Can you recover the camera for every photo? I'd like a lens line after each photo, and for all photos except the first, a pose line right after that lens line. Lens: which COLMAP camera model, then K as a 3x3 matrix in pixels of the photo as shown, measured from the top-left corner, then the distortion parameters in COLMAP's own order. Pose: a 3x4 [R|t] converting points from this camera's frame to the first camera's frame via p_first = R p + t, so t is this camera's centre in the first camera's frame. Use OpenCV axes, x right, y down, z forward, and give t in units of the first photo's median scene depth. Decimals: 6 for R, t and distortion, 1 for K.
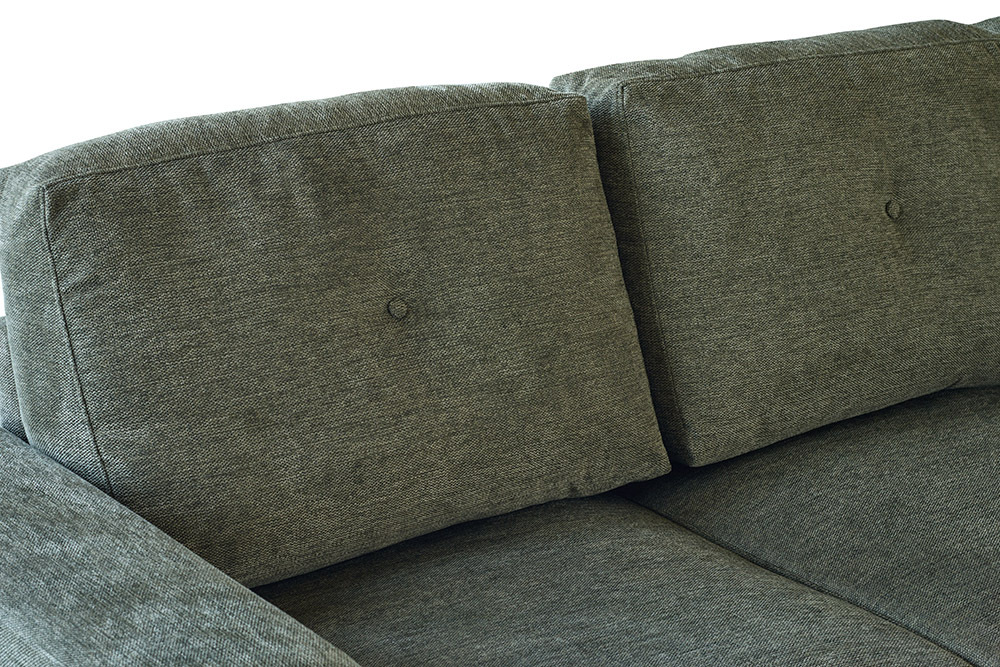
lens RADIAL K [[2291.3, 0, 500.0], [0, 2291.3, 333.5], [0, 0, 1]] dist [-0.031296, -0.932336]
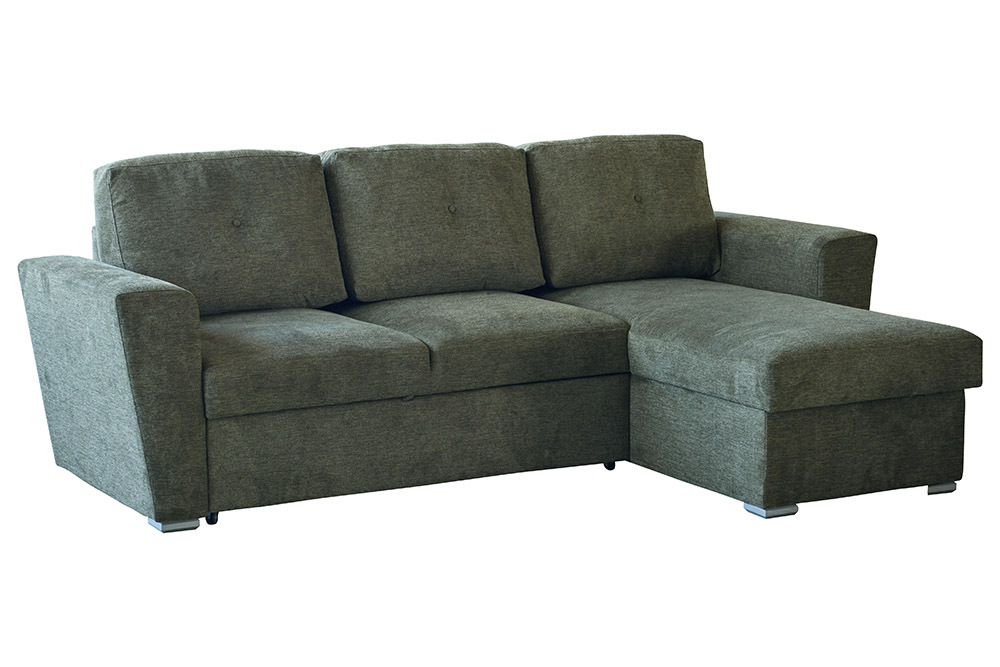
lens RADIAL K [[2291.3, 0, 500.0], [0, 2291.3, 333.5], [0, 0, 1]] dist [-0.031296, -0.932336]
pose [[0.995097, 0.016903, -0.097453, 0.540424], [-0.032526, 0.986411, -0.161043, 0.552980], [0.093407, 0.163423, 0.982124, -1.646140]]
